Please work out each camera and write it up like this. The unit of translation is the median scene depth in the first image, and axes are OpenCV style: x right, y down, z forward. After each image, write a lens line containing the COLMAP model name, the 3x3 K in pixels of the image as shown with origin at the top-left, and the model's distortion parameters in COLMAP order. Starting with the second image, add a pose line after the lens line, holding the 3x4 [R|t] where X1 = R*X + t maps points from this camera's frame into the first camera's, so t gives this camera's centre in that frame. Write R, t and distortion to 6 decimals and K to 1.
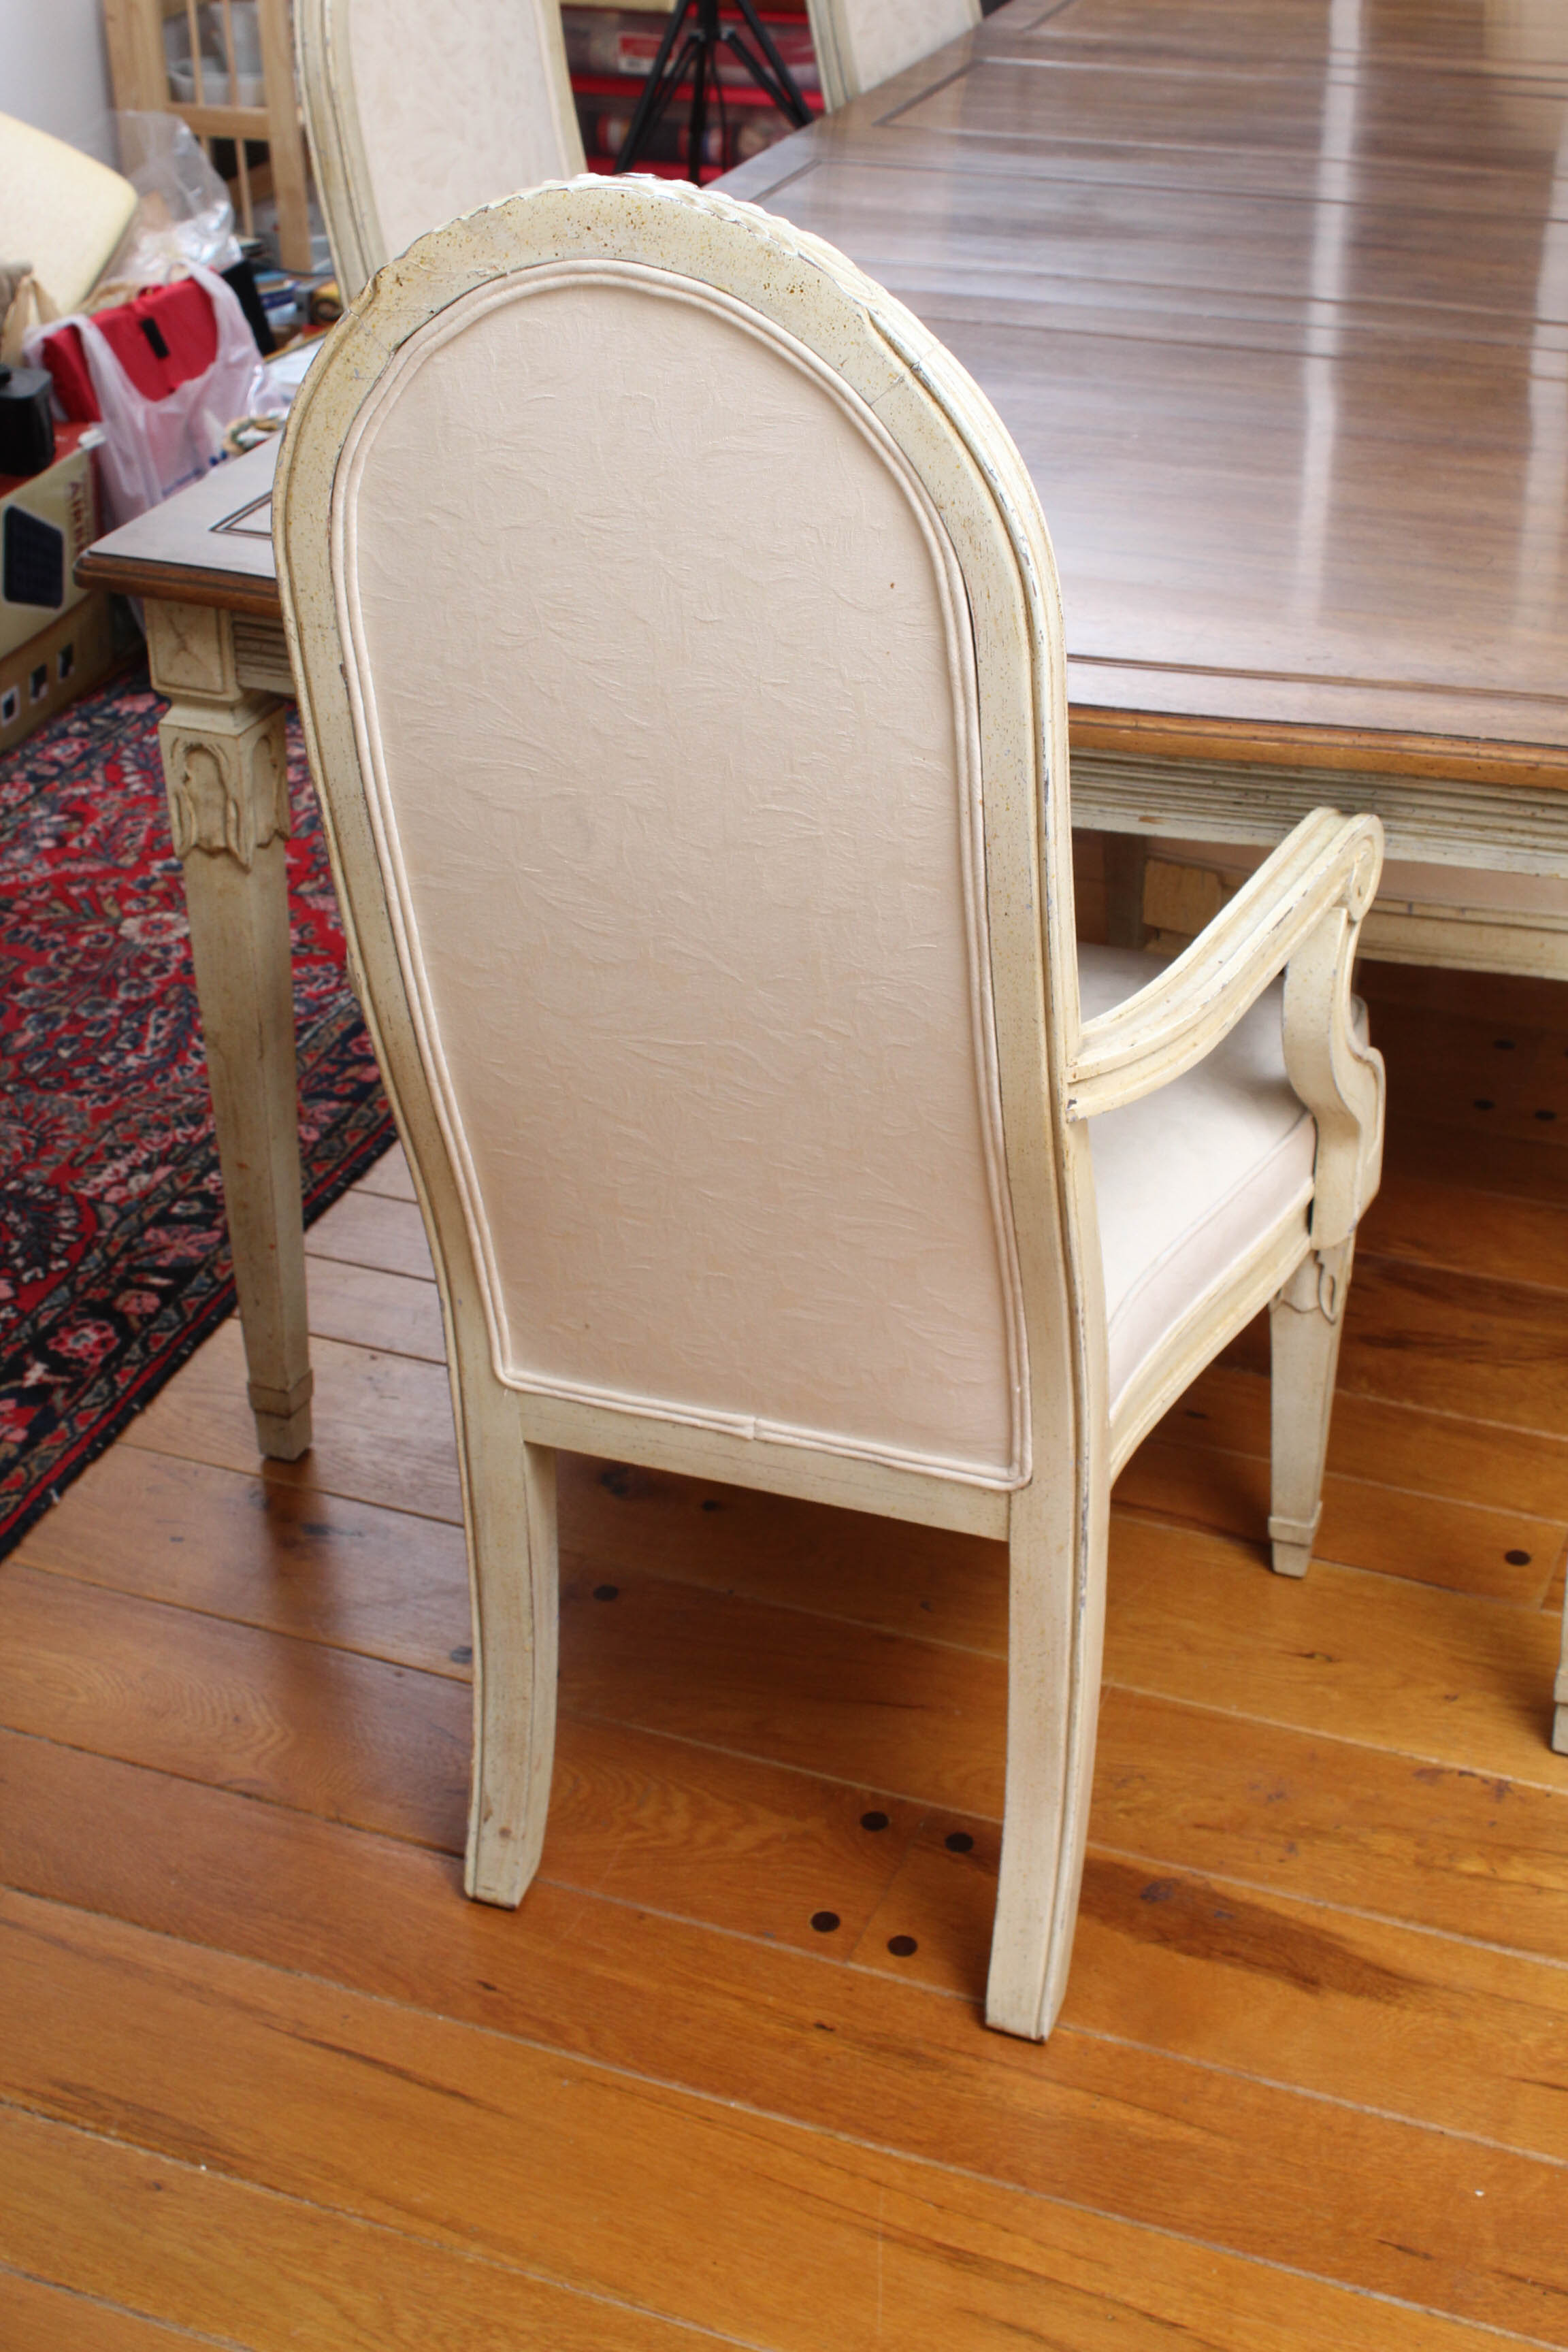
lens RADIAL K [[3278.7, 0, 780.8], [0, 3278.7, 1163.8], [0, 0, 1]] dist [-0.041849, 0.000000]
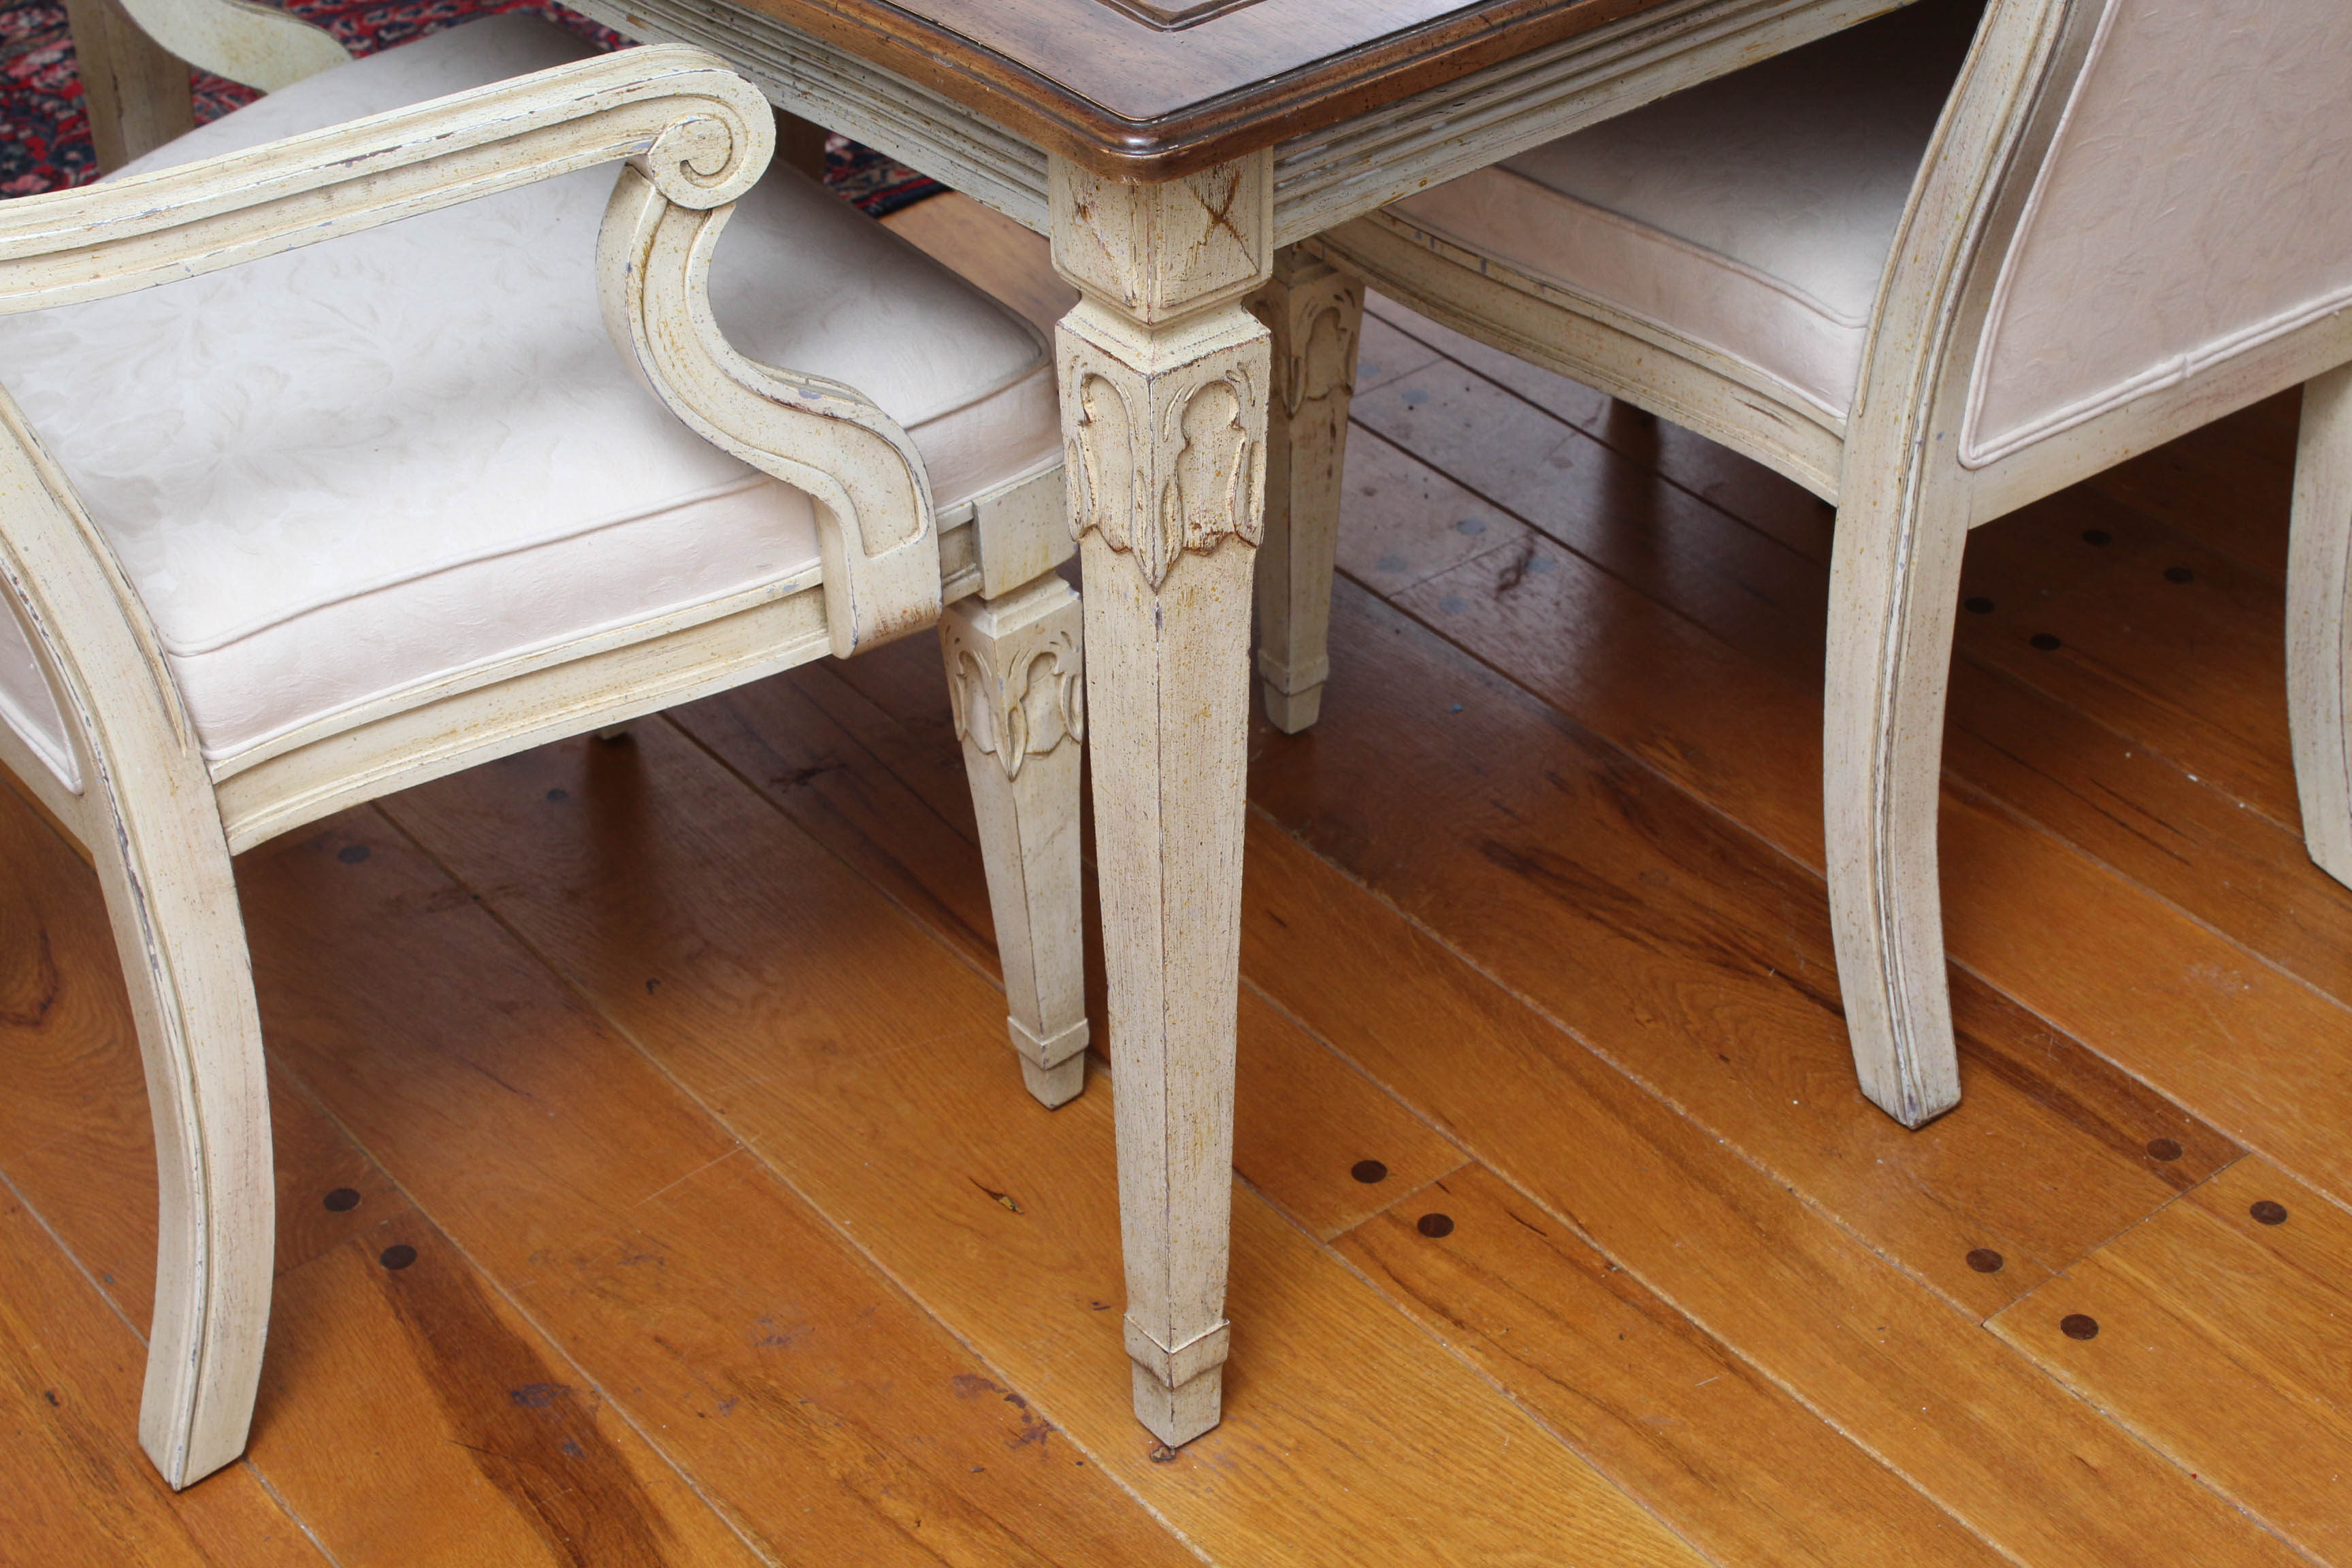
lens RADIAL K [[3983.3, 0, 1183.6], [0, 3983.3, 741.0], [0, 0, 1]] dist [0.007771, 0.000000]
pose [[0.878300, 0.278466, -0.388645, 0.446980], [-0.242861, 0.960046, 0.139036, -0.074750], [0.411834, -0.027728, 0.910837, 0.157267]]
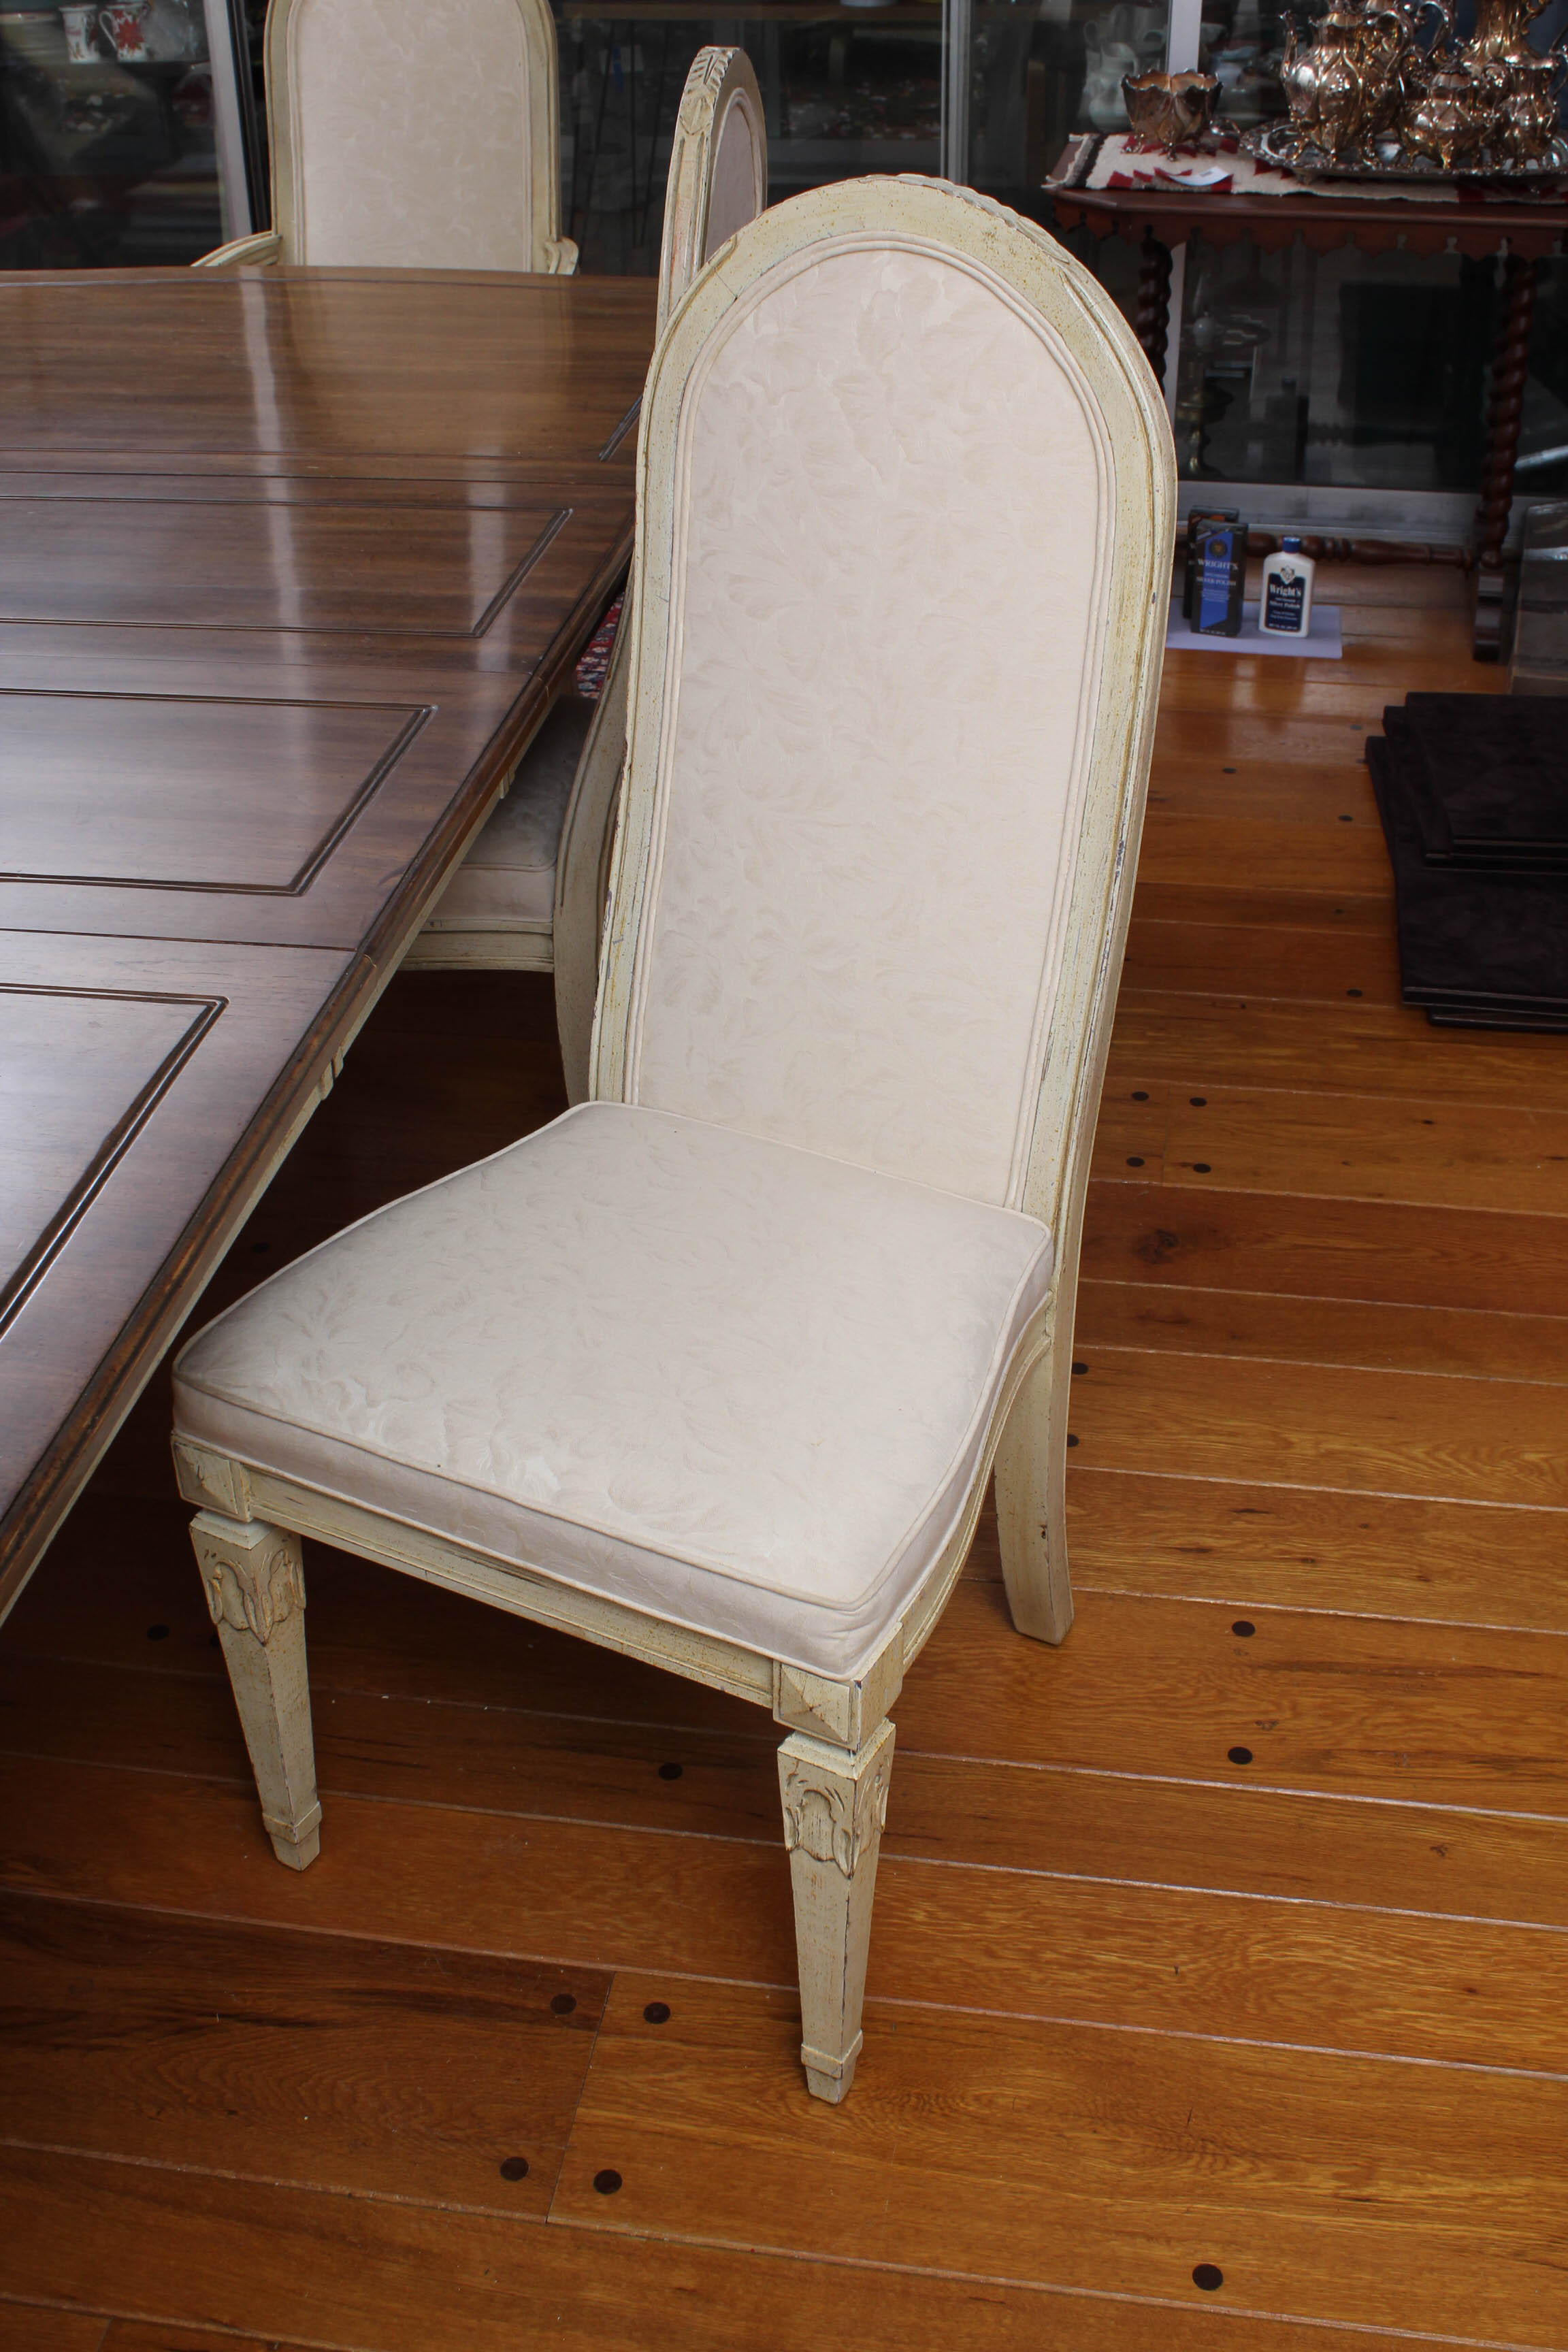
lens RADIAL K [[2549.4, 0, 772.9], [0, 2549.4, 1165.4], [0, 0, 1]] dist [-0.081964, 0.000000]
pose [[0.972210, -0.123160, 0.199098, 0.282910], [0.116746, 0.992200, 0.043687, -0.175810], [-0.202926, -0.019229, 0.979005, 0.294159]]
